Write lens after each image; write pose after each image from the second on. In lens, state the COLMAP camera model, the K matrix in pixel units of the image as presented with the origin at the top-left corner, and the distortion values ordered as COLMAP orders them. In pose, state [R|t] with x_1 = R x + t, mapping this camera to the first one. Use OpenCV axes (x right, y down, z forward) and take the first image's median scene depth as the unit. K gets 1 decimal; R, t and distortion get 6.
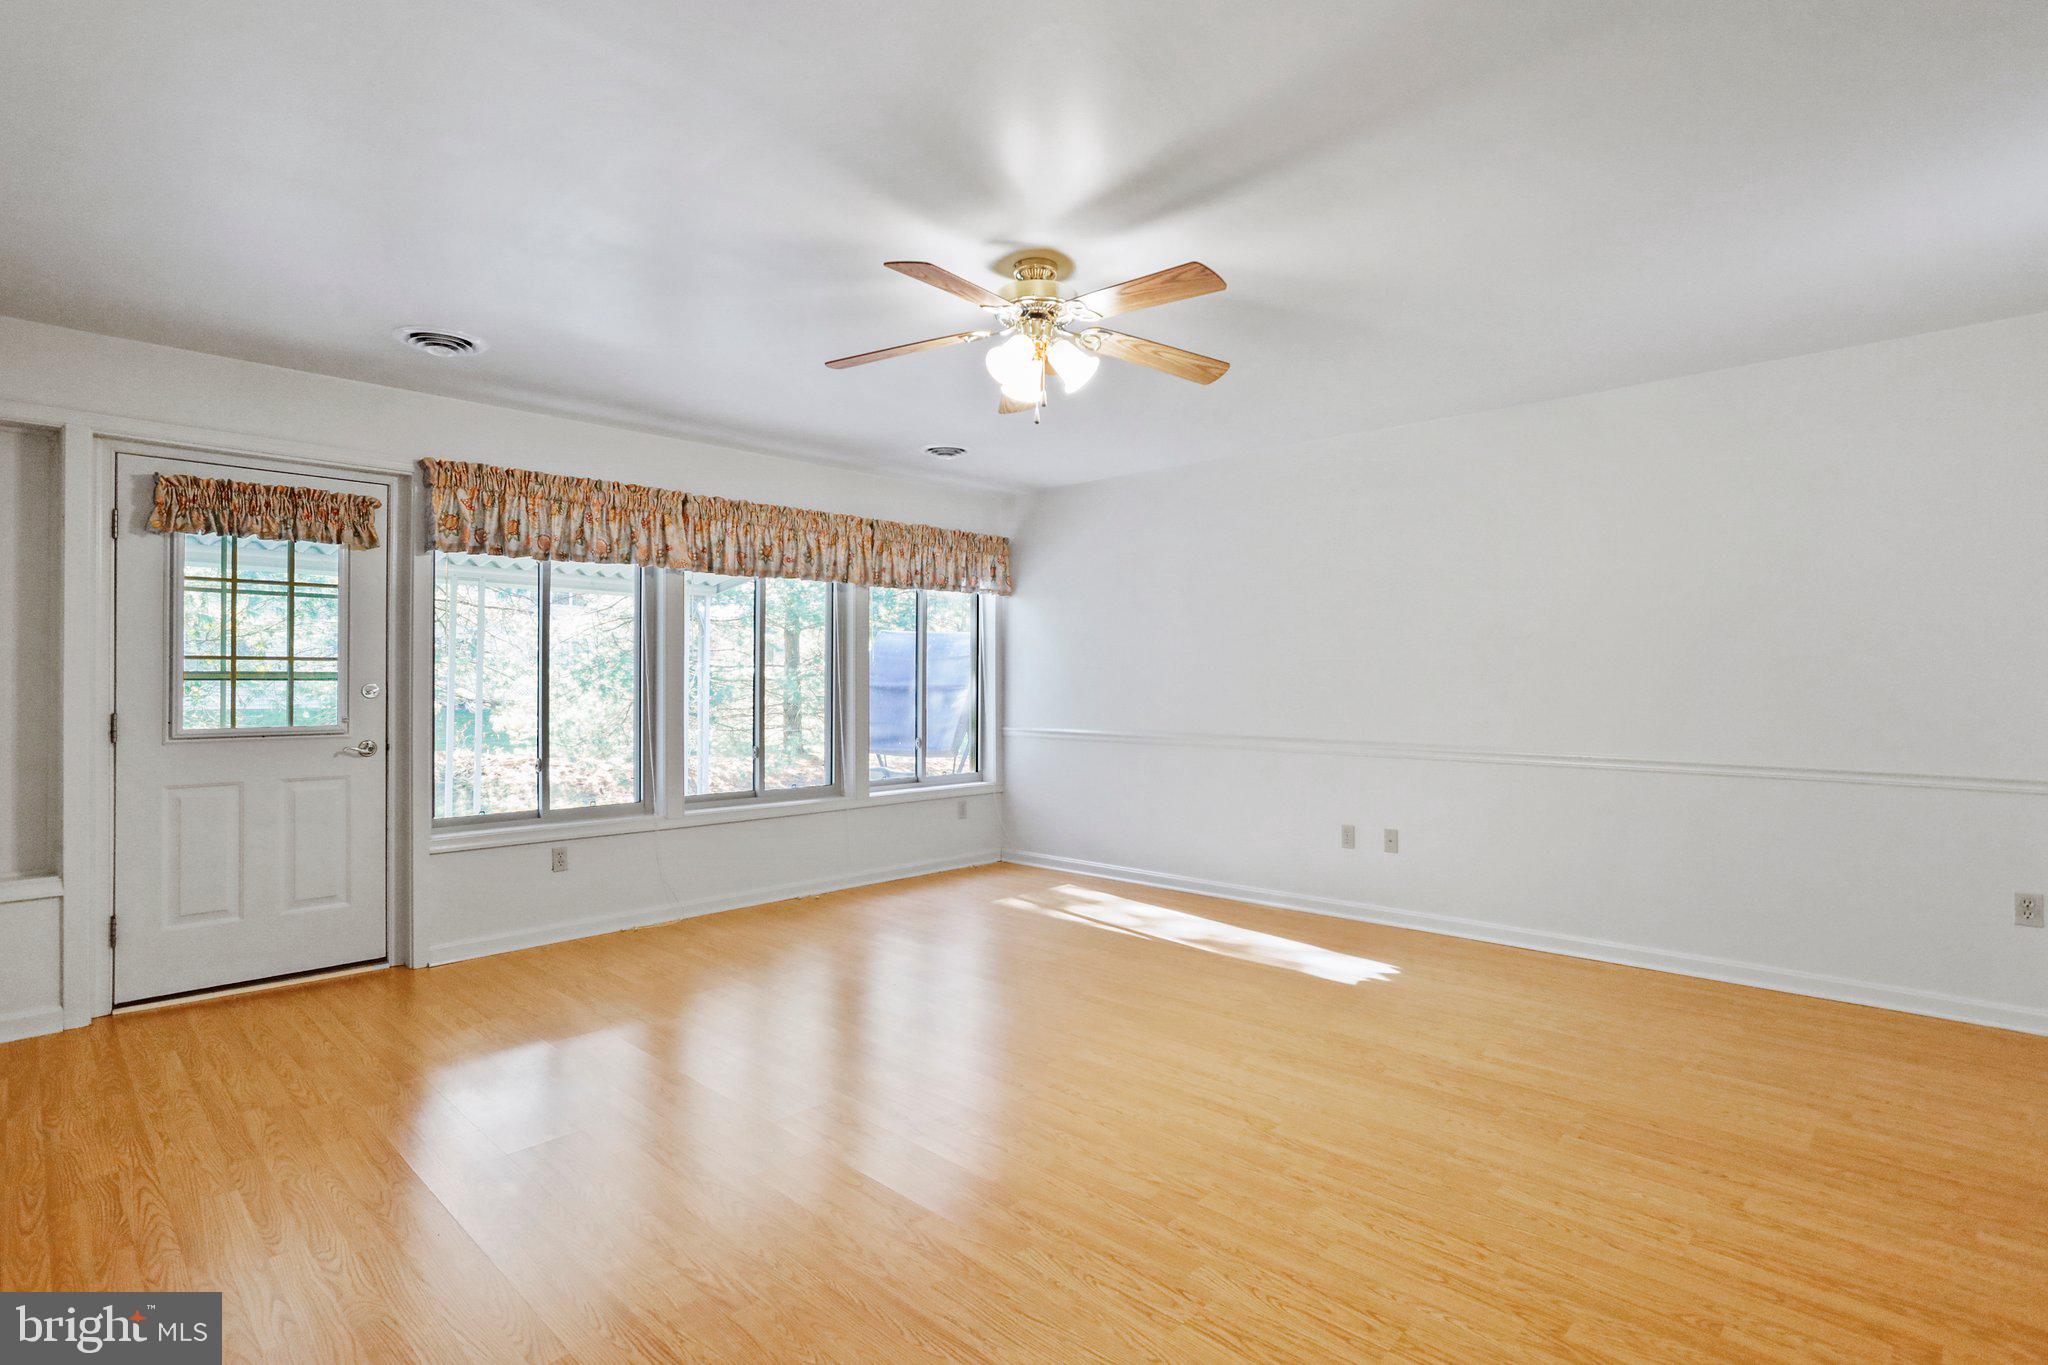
lens RADIAL K [[996.0, 0, 1014.6], [0, 996.0, 681.4], [0, 0, 1]] dist [-0.038994, 0.016829]
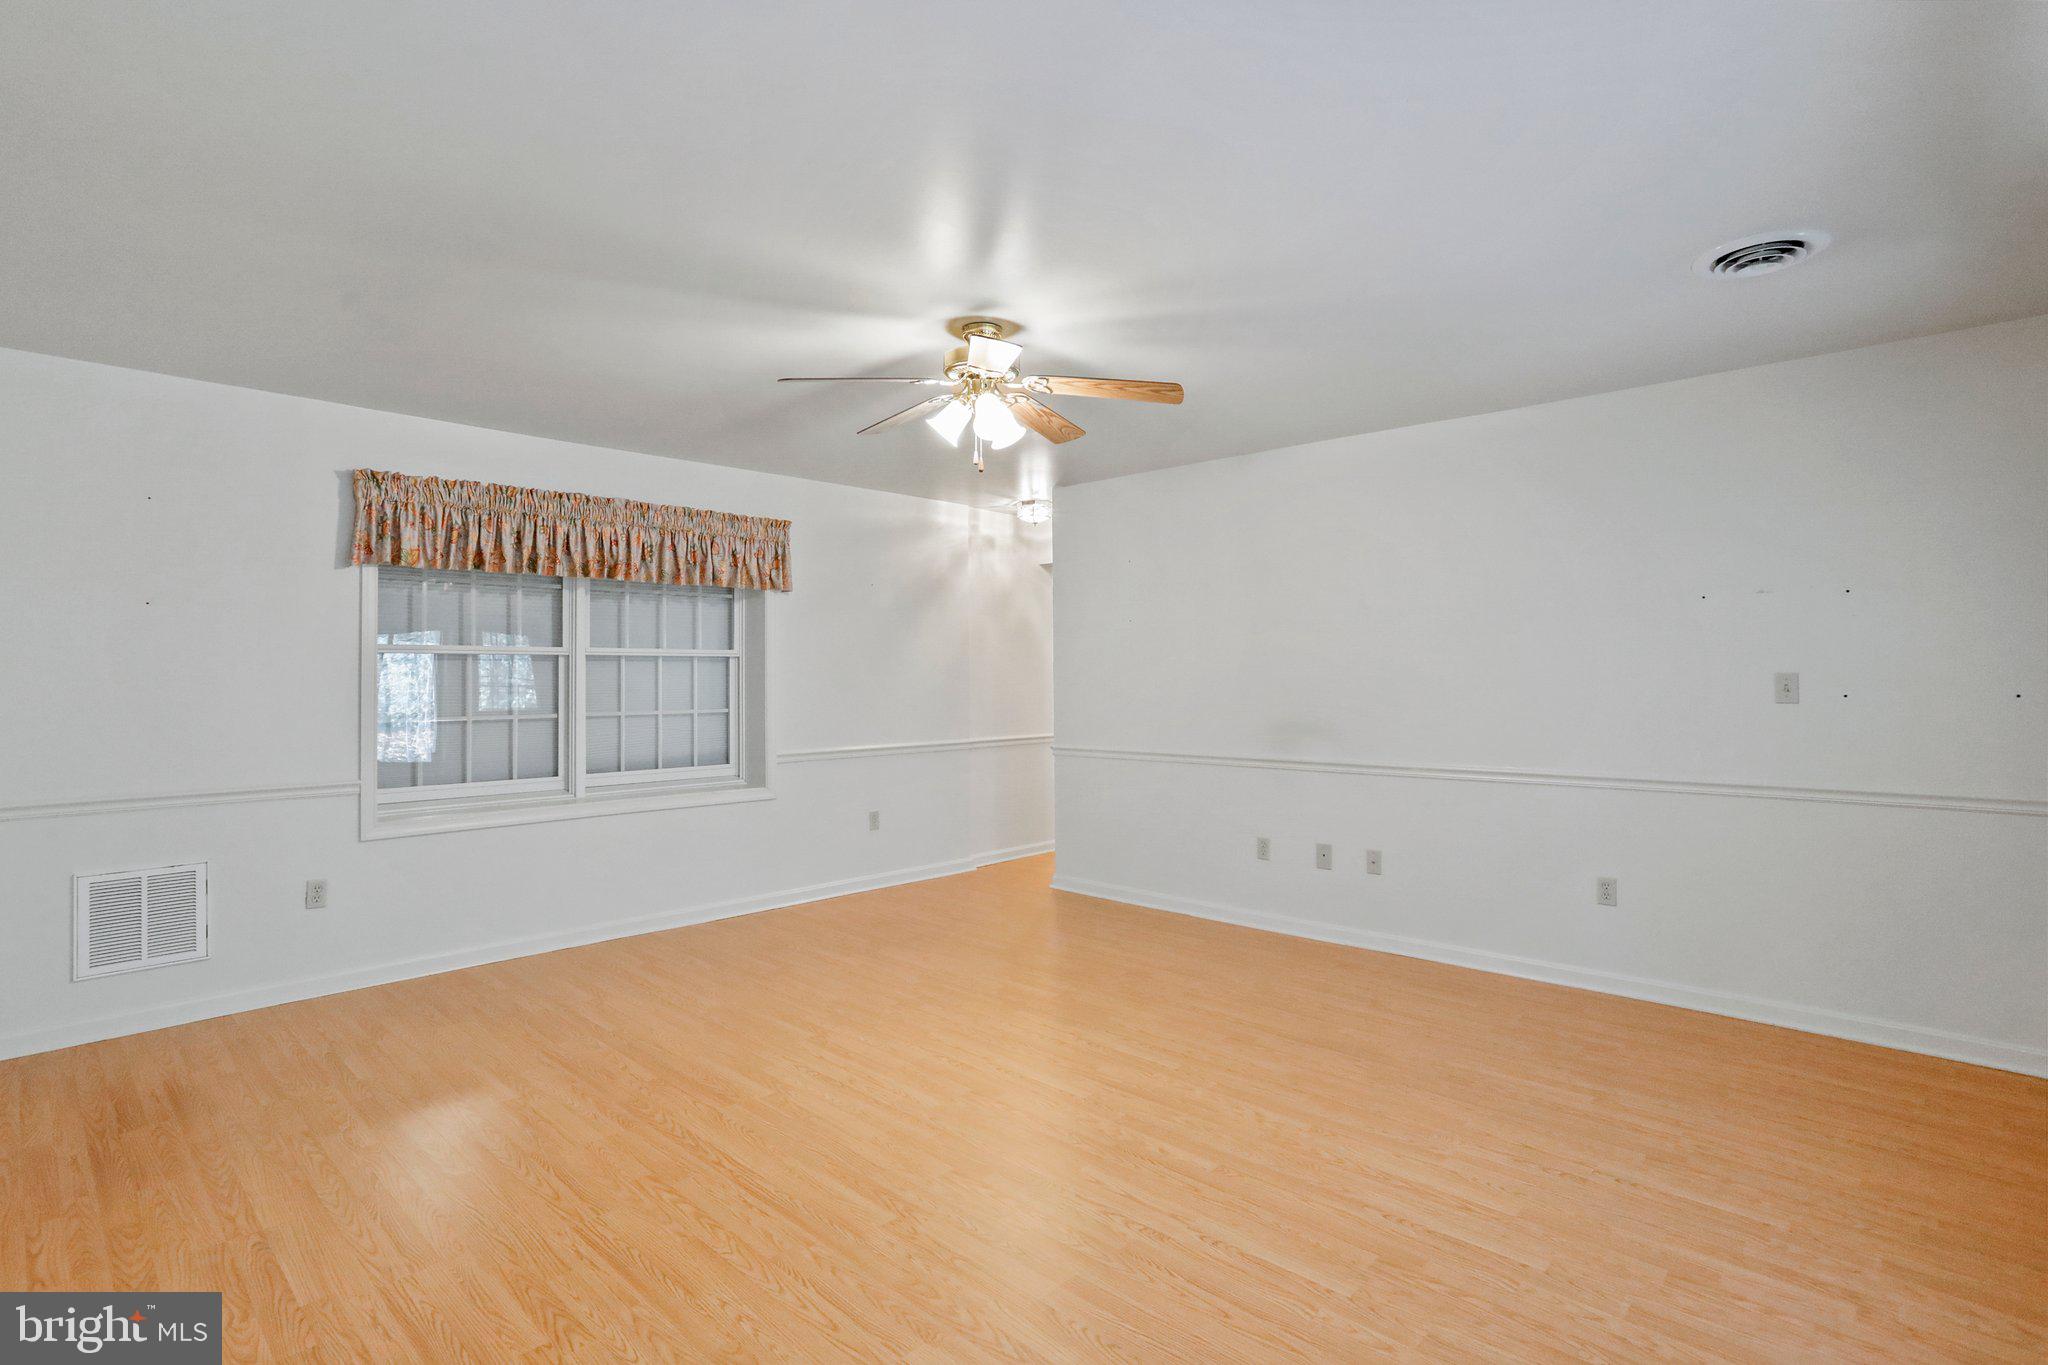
lens RADIAL K [[996.0, 0, 1034.2], [0, 996.0, 667.1], [0, 0, 1]] dist [-0.038994, 0.016829]
pose [[-0.999566, 0.008894, -0.028088, -0.004673], [0.009183, 0.999906, -0.010177, -0.022570], [0.027995, -0.010431, -0.999554, 1.527971]]
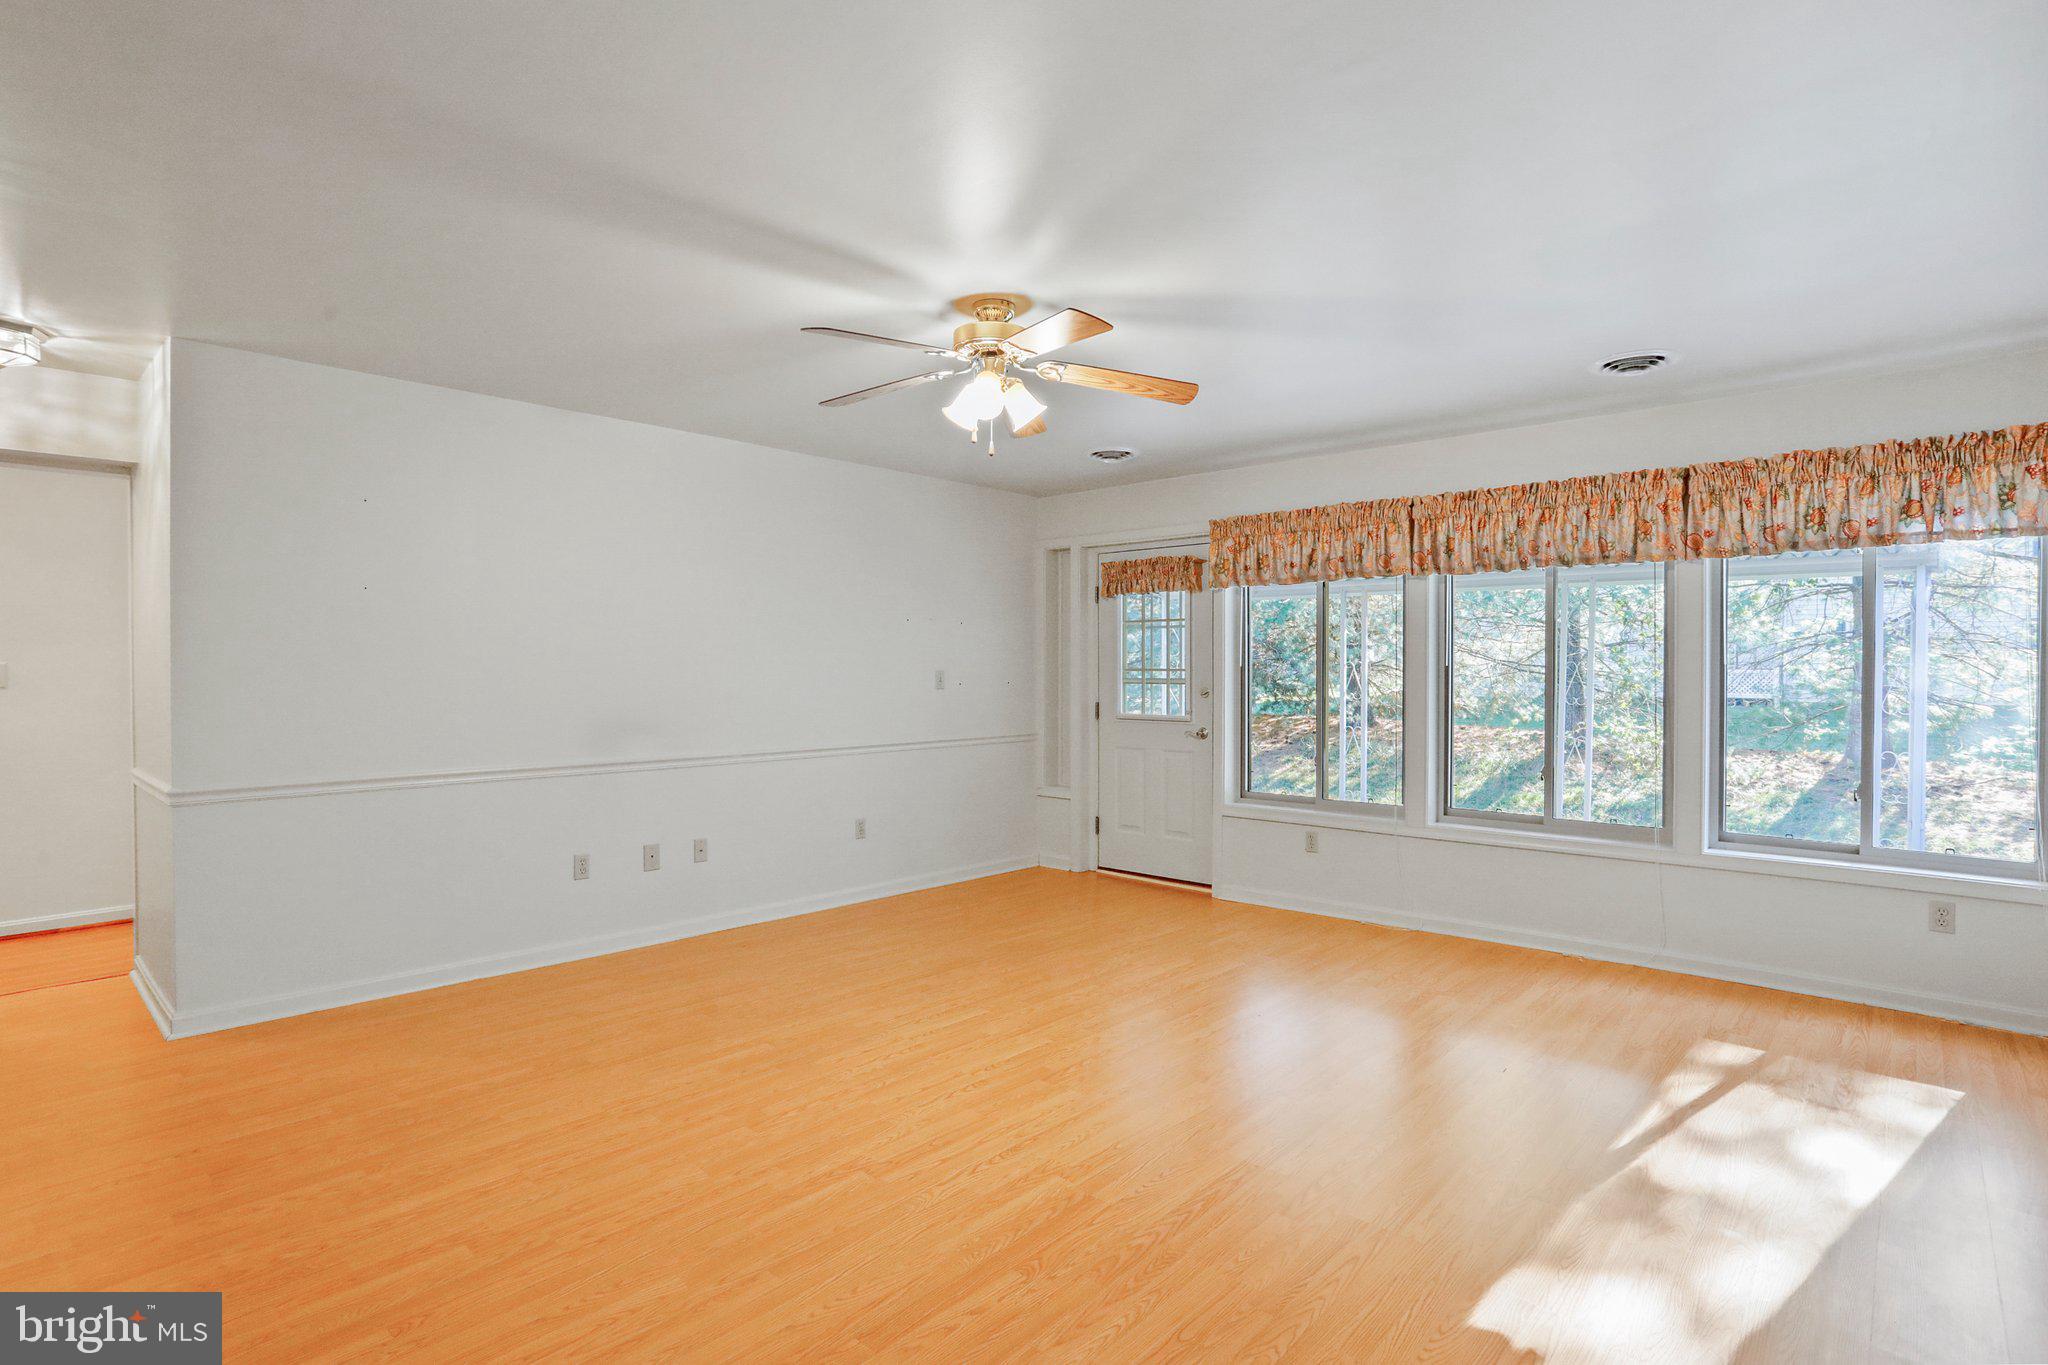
lens RADIAL K [[996.0, 0, 1022.5], [0, 996.0, 684.1], [0, 0, 1]] dist [-0.038994, 0.016829]
pose [[0.033498, 0.014495, -0.999334, 0.786095], [-0.002363, 0.999893, 0.014424, -0.022784], [0.999436, 0.001878, 0.033529, 0.722732]]
